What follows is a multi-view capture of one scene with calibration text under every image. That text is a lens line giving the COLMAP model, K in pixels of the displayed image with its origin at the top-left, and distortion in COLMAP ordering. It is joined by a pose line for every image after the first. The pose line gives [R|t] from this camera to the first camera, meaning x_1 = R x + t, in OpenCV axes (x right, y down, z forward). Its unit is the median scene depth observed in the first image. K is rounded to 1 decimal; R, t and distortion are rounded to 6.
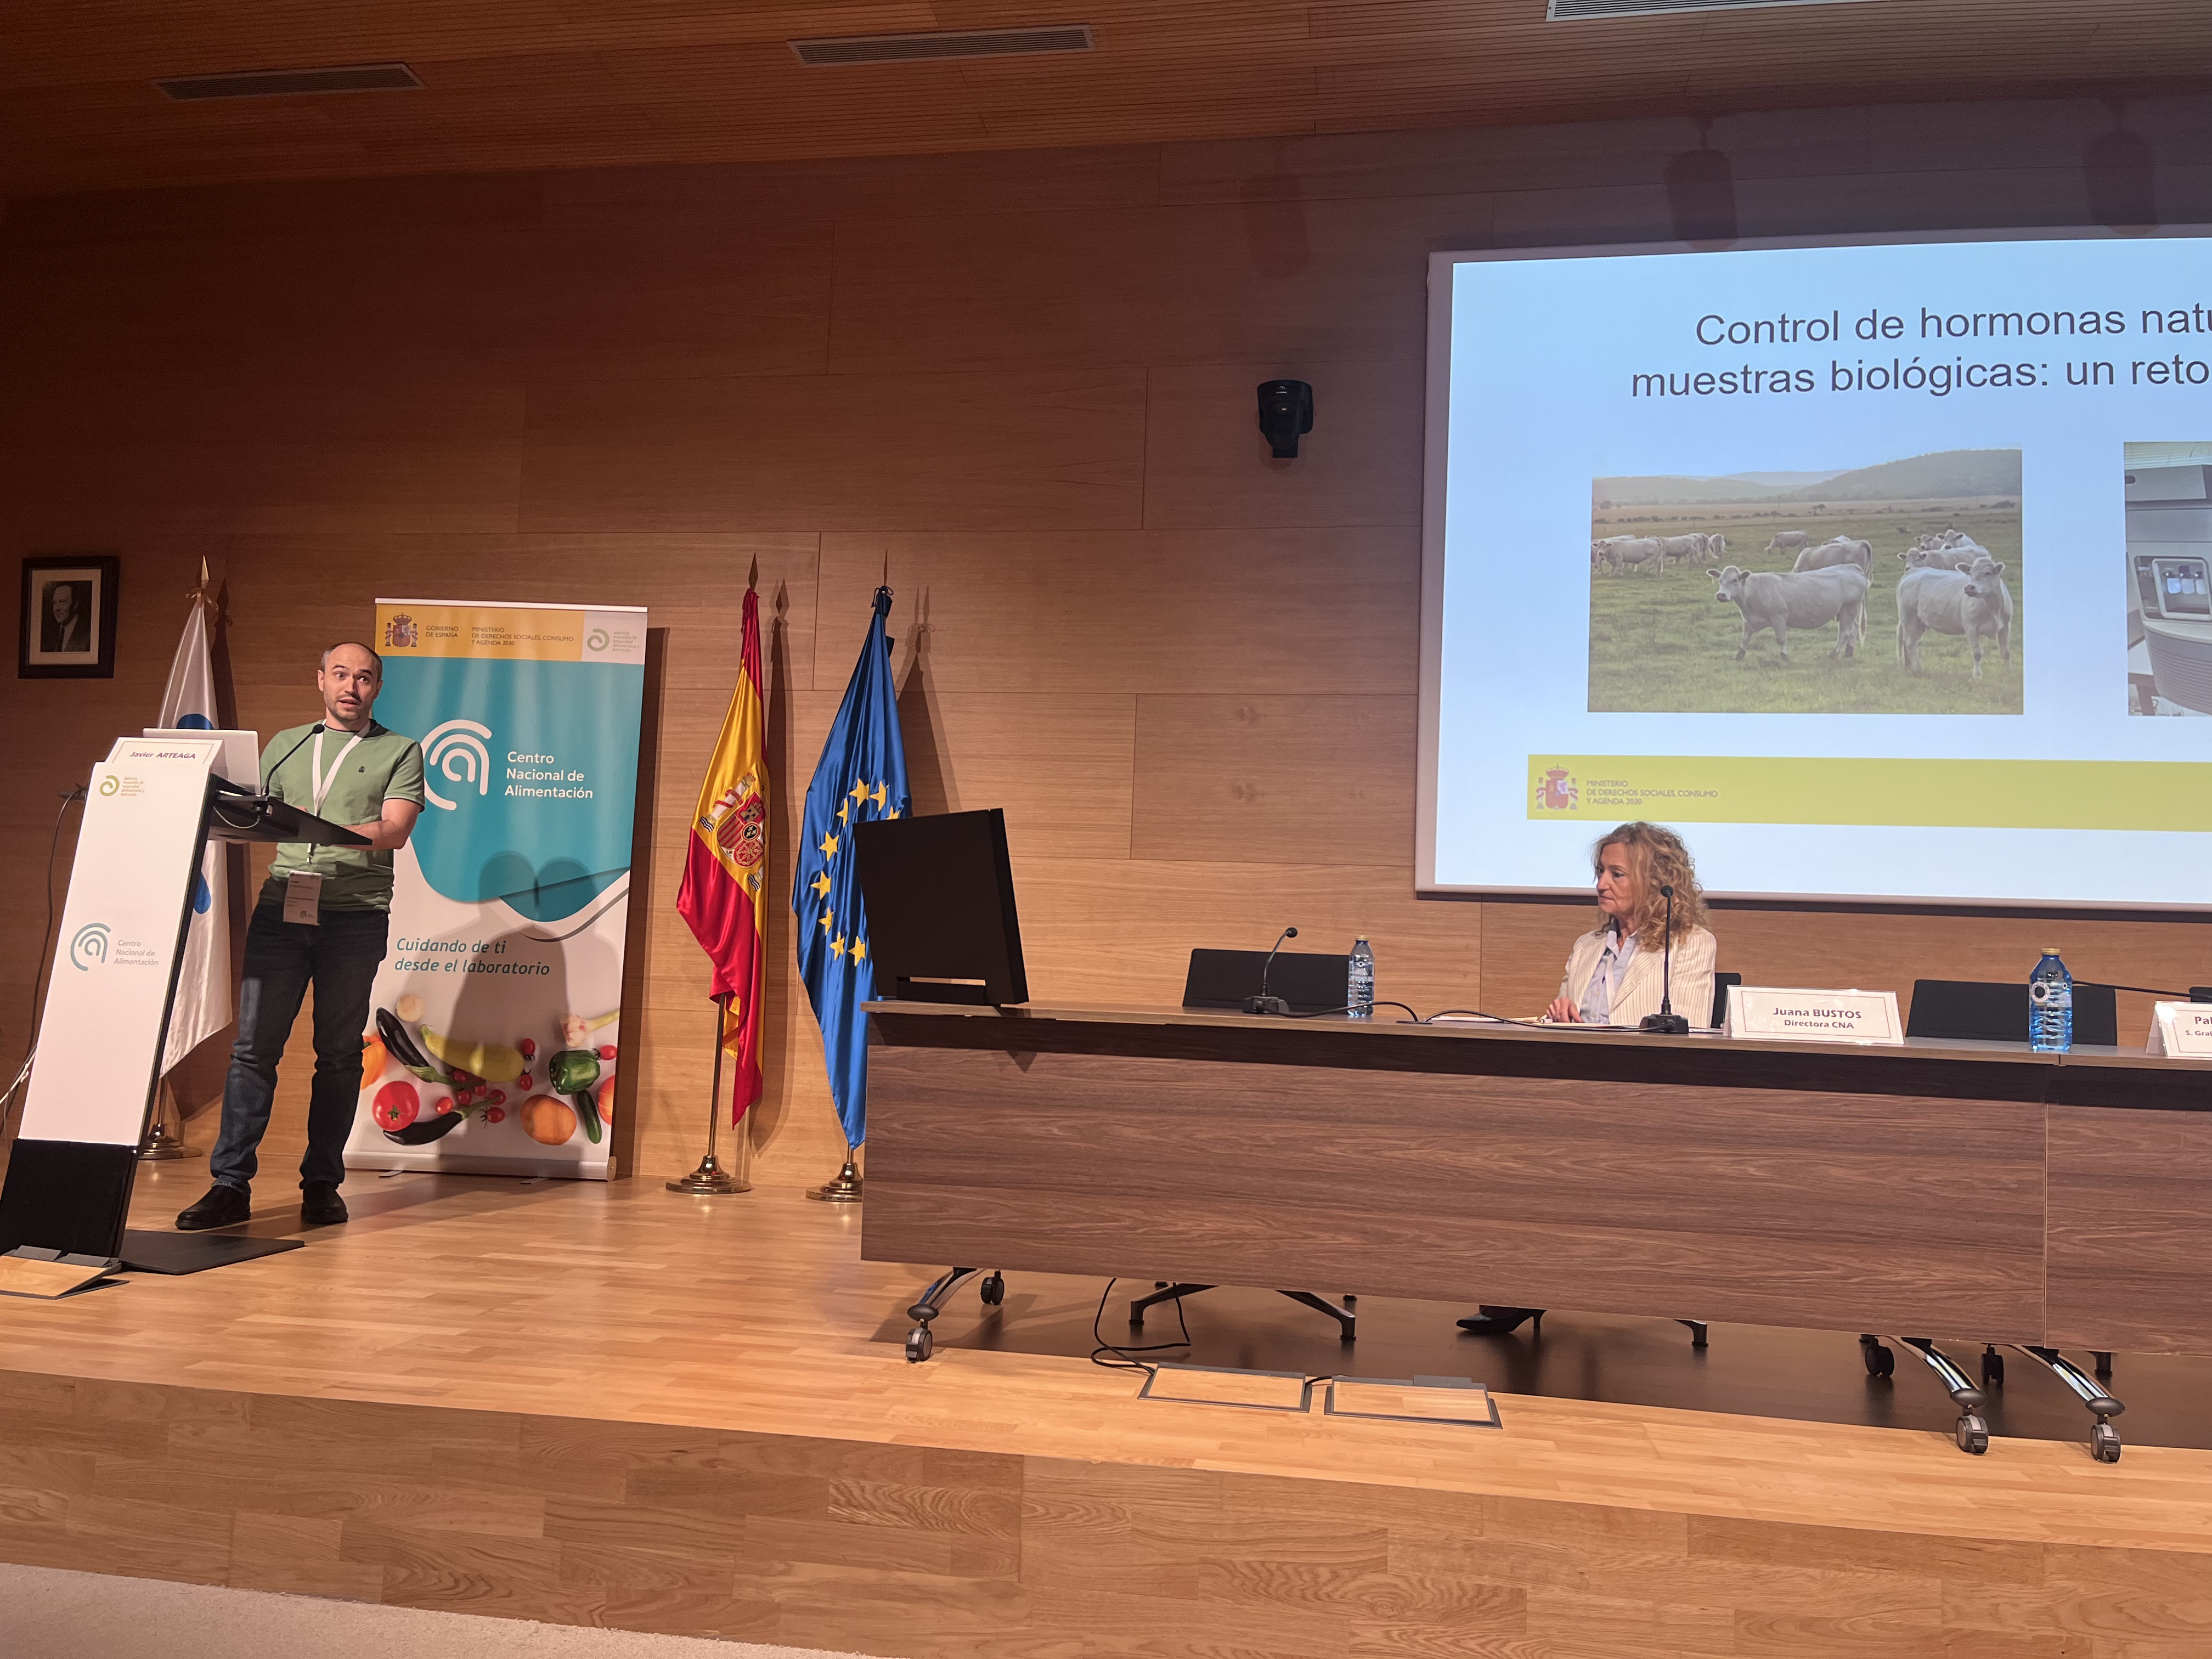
lens RADIAL K [[1657.7, 0, 1099.7], [0, 1657.7, 834.3], [0, 0, 1]] dist [0.064758, -0.081972]
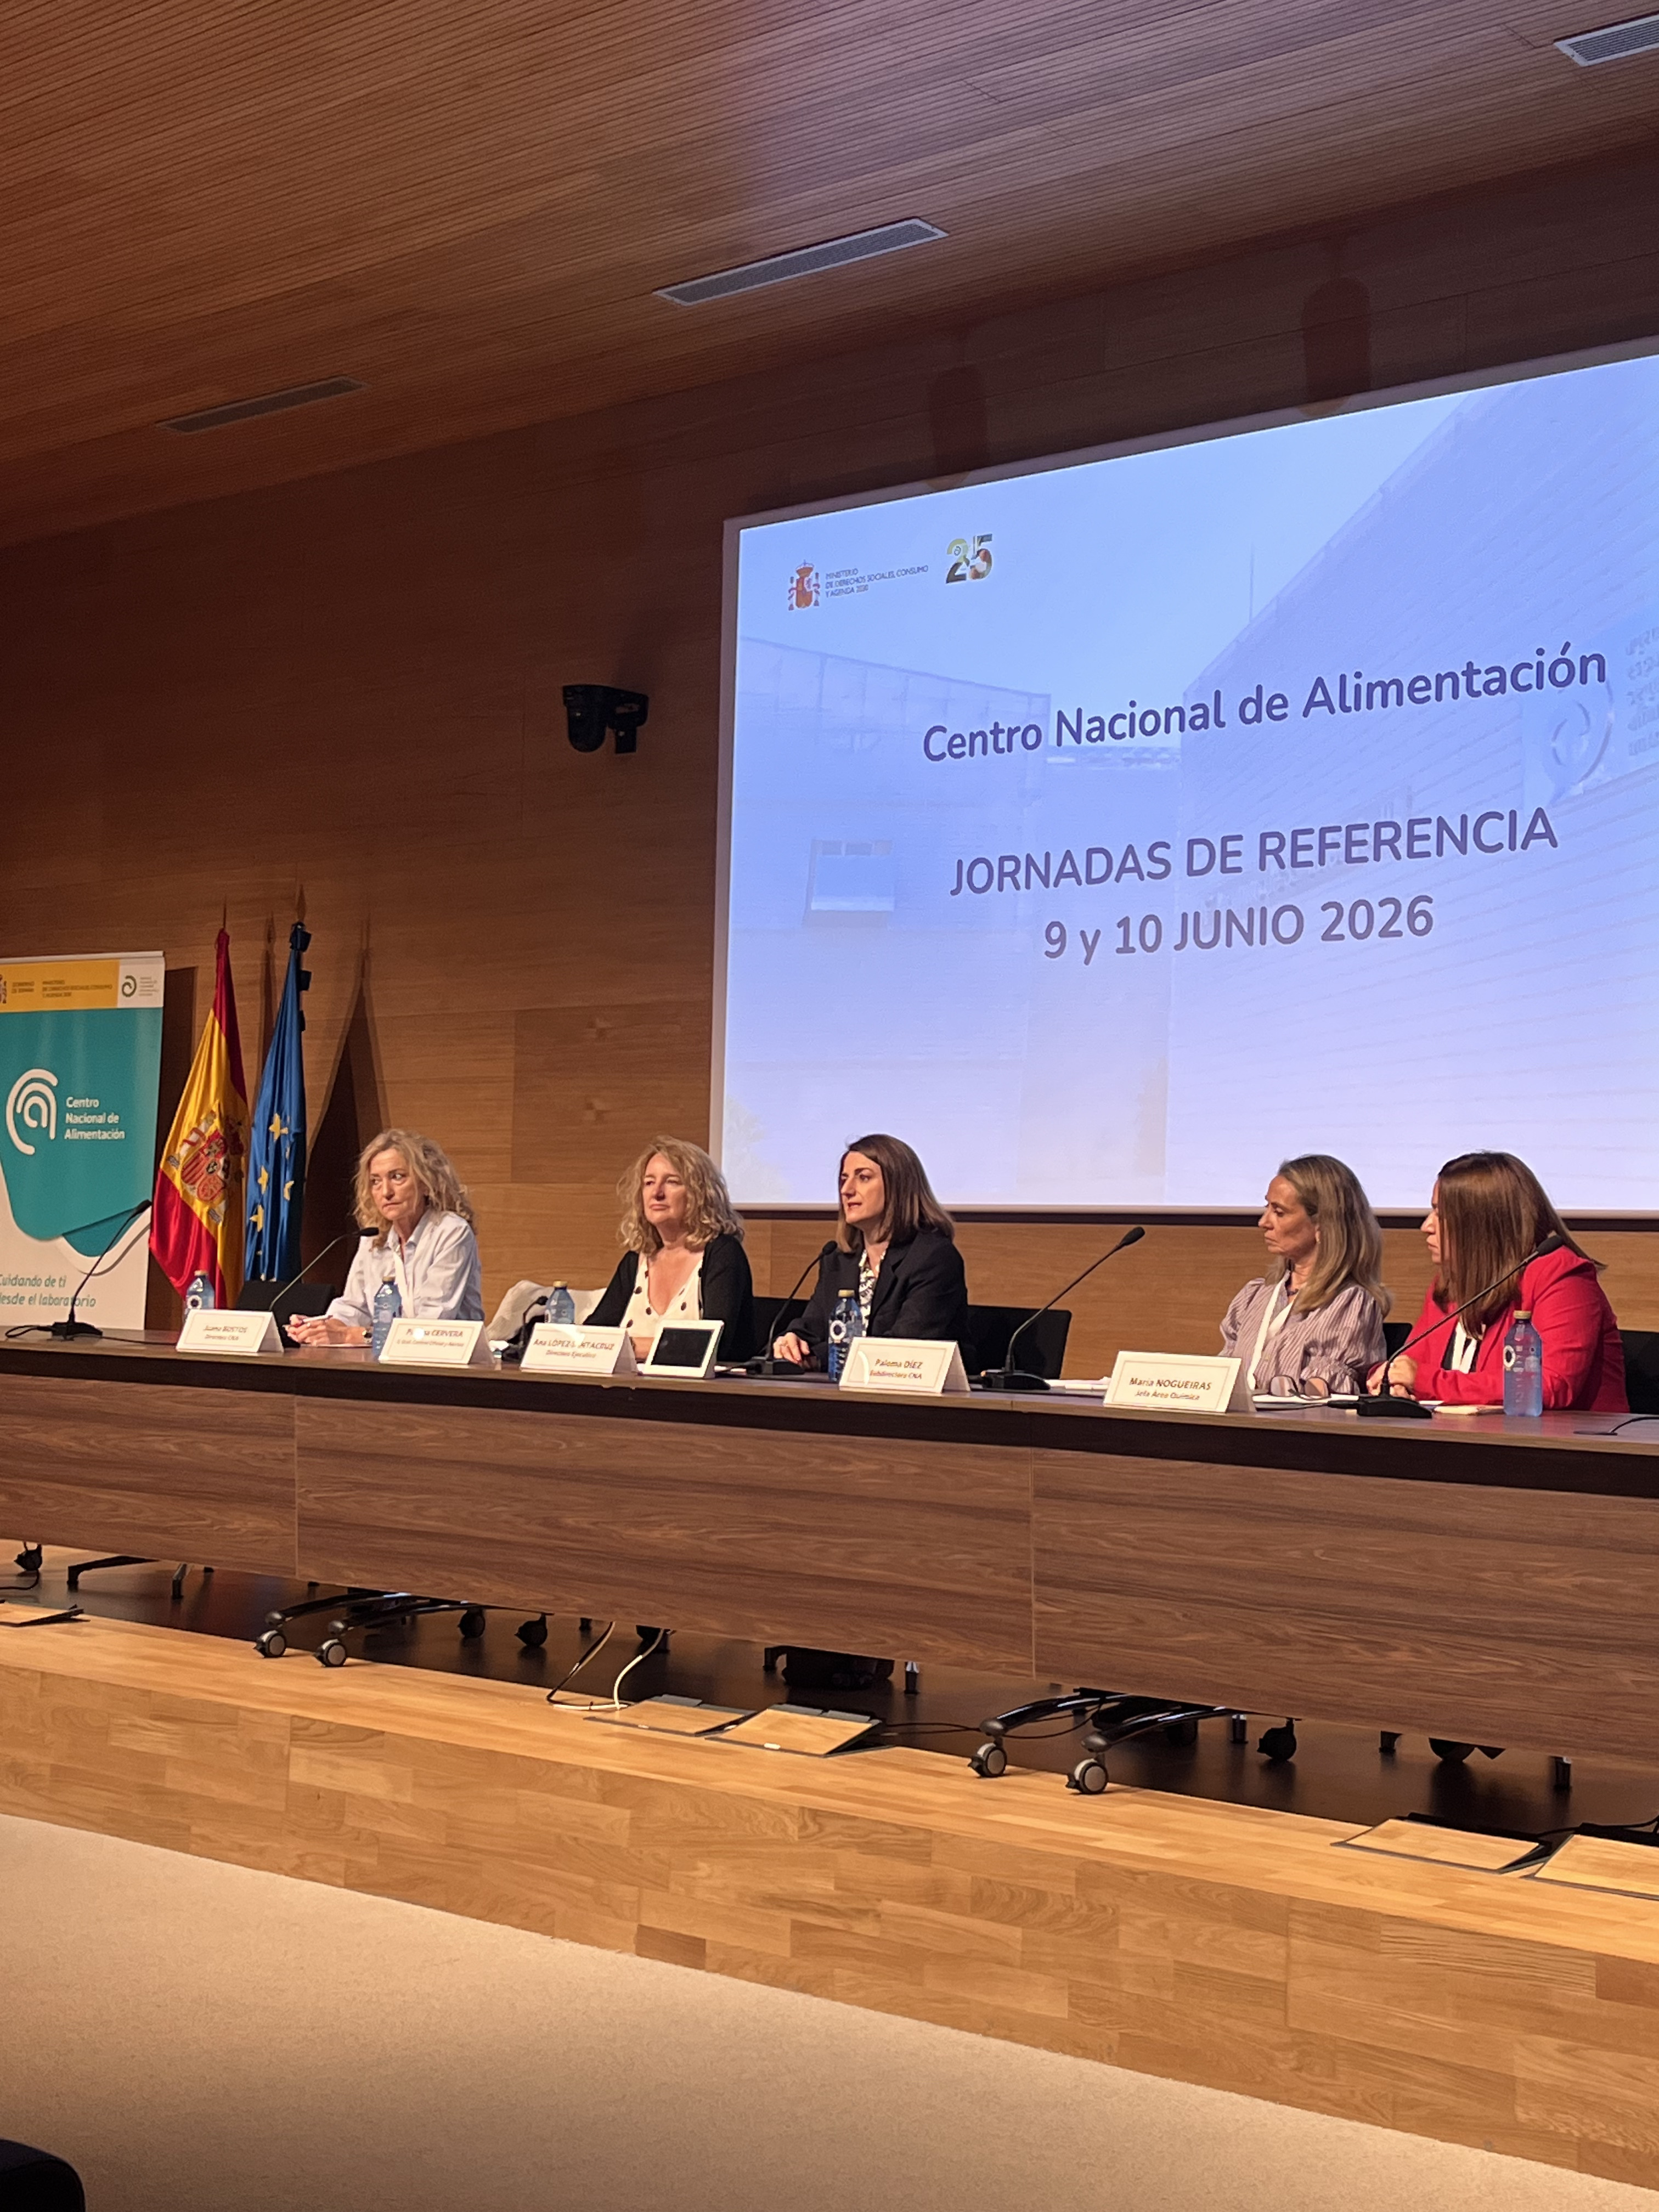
lens RADIAL K [[3092.3, 0, 1030.1], [0, 3092.3, 1158.6], [0, 0, 1]] dist [0.035844, 0.036404]
pose [[0.869654, -0.033243, -0.492541, 1.172200], [0.052294, 0.998320, 0.024952, -0.028631], [0.490884, -0.047457, 0.869932, -0.425684]]
